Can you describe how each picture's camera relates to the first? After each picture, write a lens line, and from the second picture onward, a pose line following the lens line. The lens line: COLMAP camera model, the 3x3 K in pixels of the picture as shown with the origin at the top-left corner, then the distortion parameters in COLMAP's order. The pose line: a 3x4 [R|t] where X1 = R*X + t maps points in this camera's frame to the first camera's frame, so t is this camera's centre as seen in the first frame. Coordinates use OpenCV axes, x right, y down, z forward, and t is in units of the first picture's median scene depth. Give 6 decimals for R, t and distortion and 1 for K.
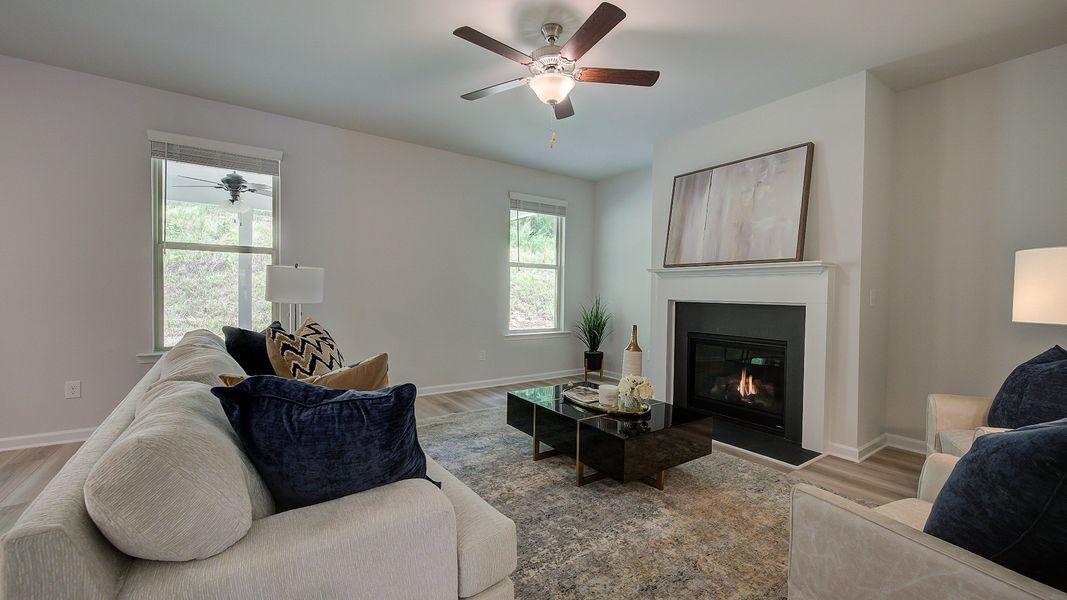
lens RADIAL K [[427.5, 0, 537.2], [0, 427.5, 299.6], [0, 0, 1]] dist [0.002115, 0.000036]
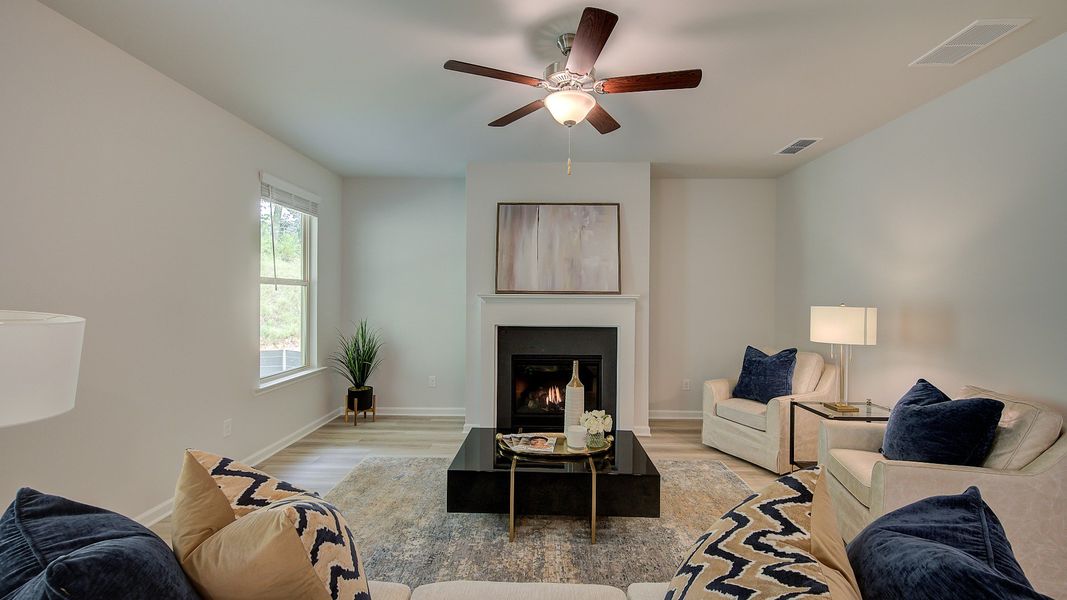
lens RADIAL K [[427.5, 0, 537.2], [0, 427.5, 299.6], [0, 0, 1]] dist [0.002115, 0.000036]
pose [[0.587586, -0.013792, 0.809044, -0.463161], [0.014083, 0.999878, 0.006818, -0.067044], [-0.809039, 0.007388, 0.587709, 0.345879]]
